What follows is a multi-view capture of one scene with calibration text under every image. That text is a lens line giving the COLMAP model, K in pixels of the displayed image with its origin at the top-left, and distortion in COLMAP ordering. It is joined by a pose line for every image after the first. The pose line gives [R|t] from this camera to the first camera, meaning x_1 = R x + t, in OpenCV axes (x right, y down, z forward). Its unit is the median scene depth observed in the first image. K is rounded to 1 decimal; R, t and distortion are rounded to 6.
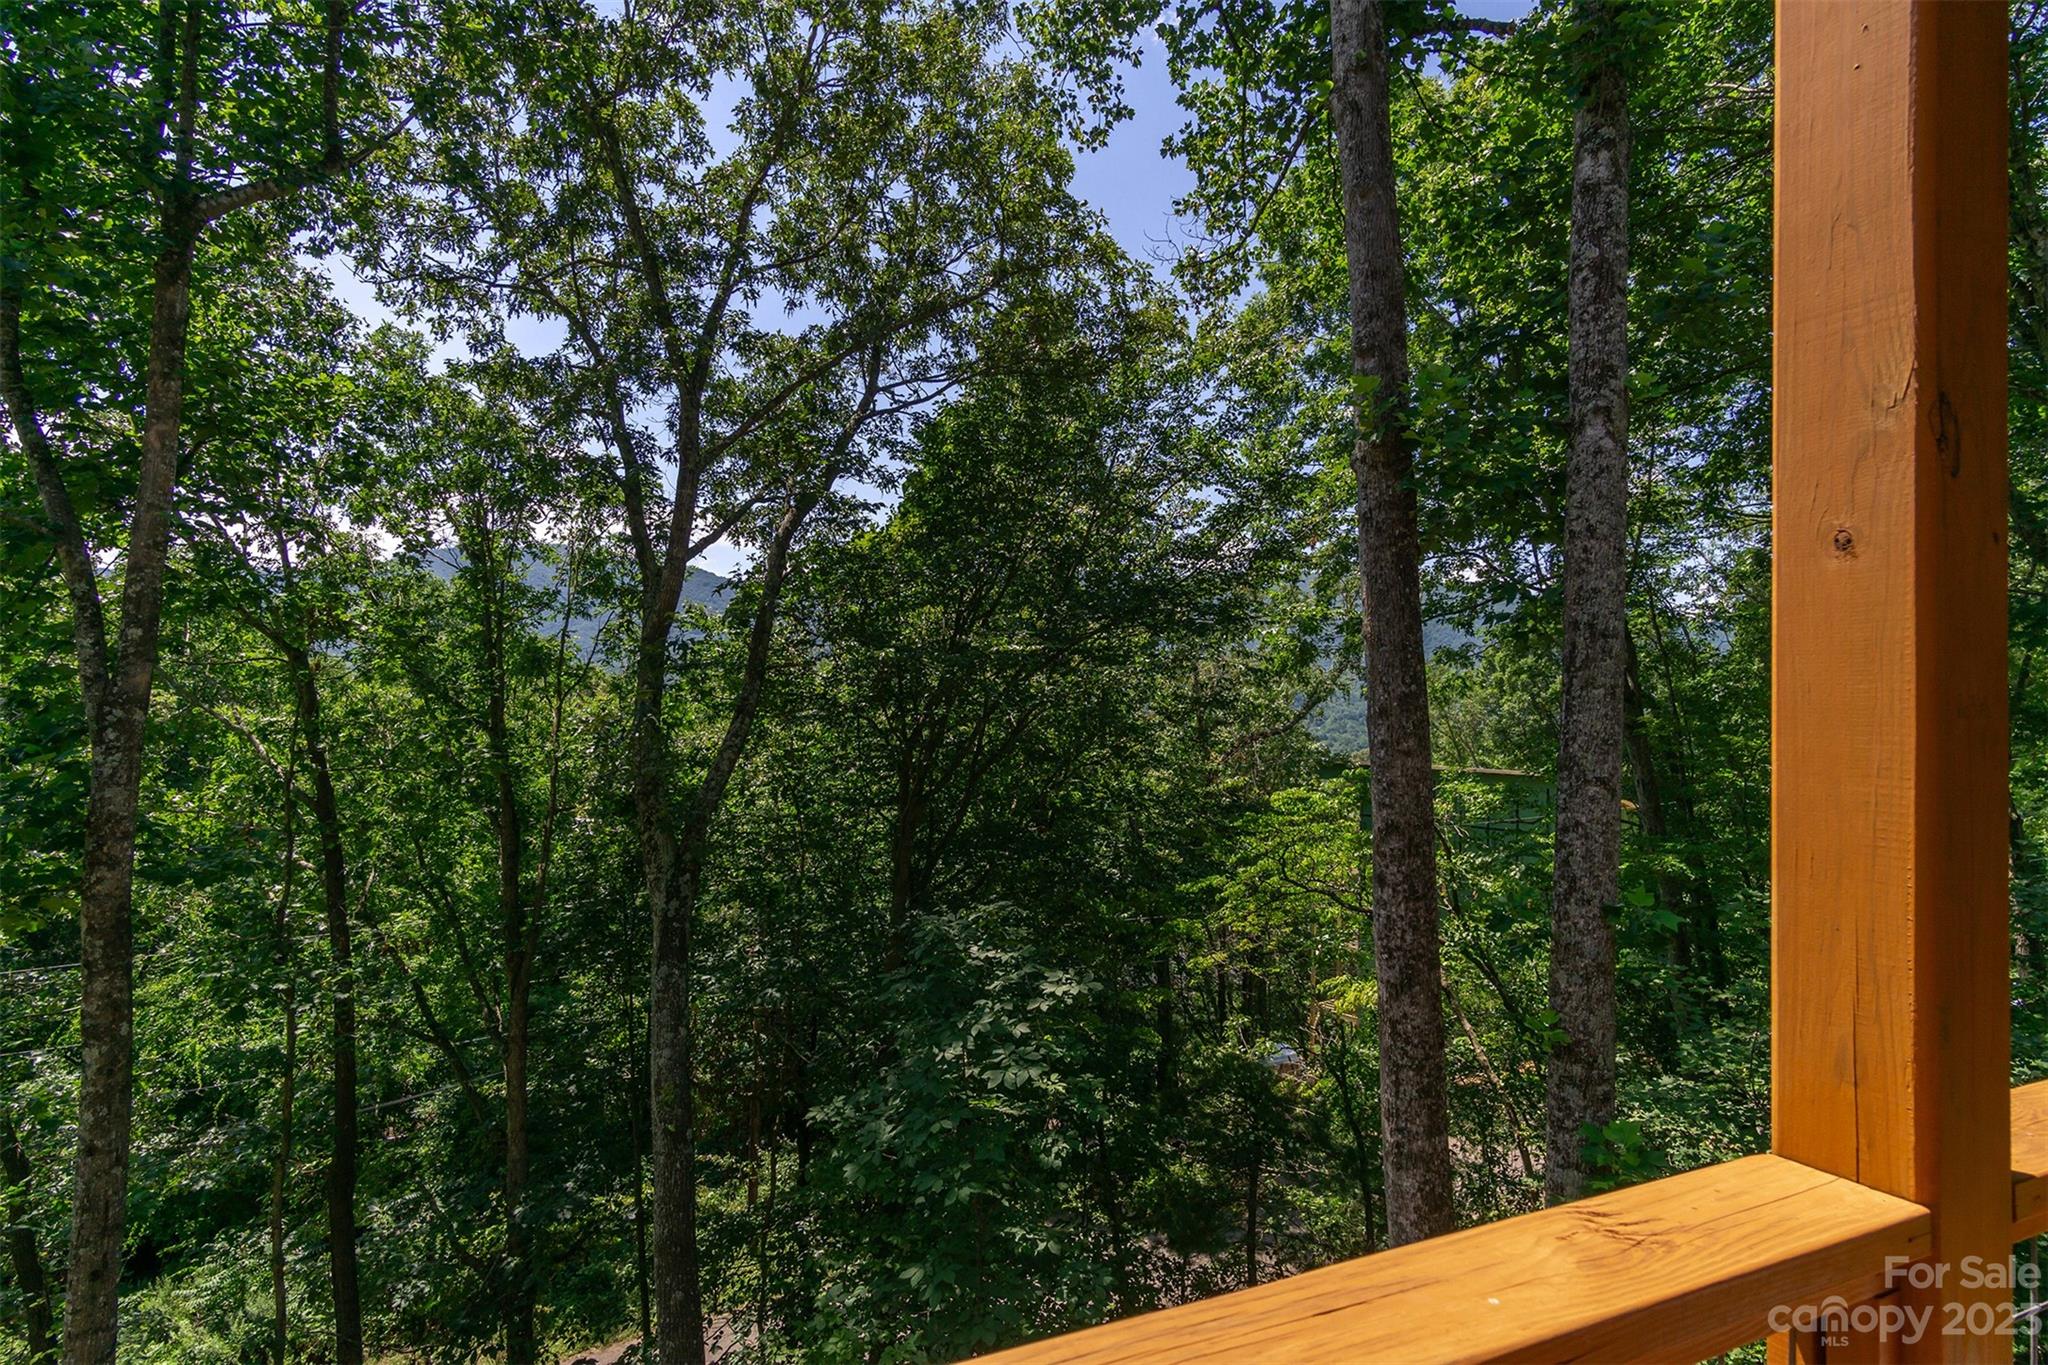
lens RADIAL K [[1085.0, 0, 1028.0], [0, 1085.0, 674.8], [0, 0, 1]] dist [0.006546, 0.000659]
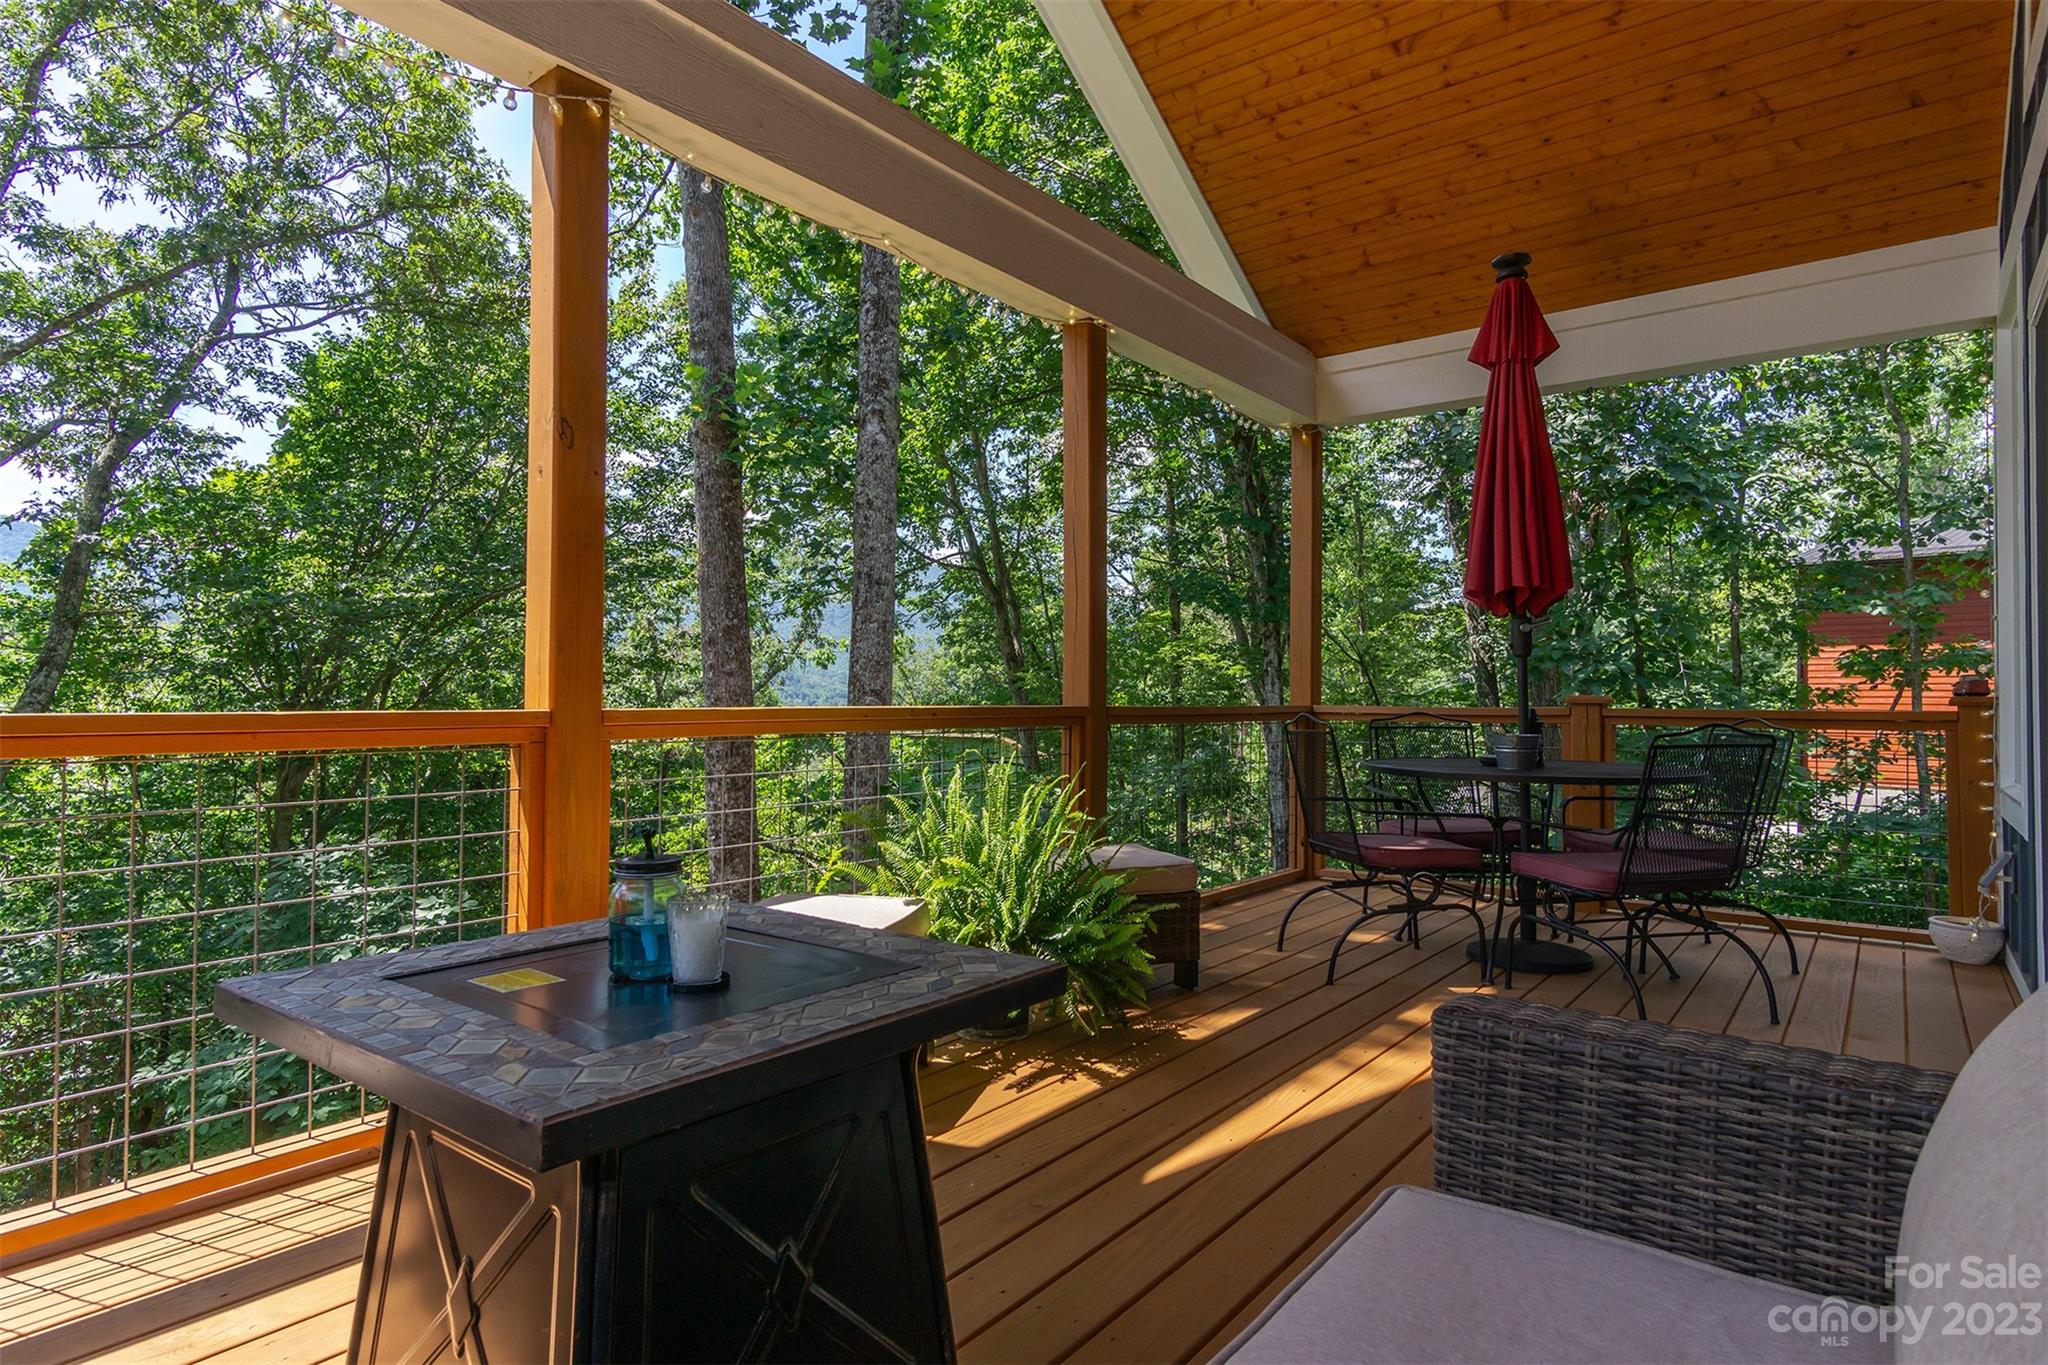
lens RADIAL K [[1117.4, 0, 1026.3], [0, 1117.4, 689.6], [0, 0, 1]] dist [0.016003, -0.001026]
pose [[0.899510, -0.015088, 0.436640, 0.036802], [0.001356, 0.999495, 0.031745, 0.021139], [-0.436898, -0.027963, 0.899076, -0.128939]]
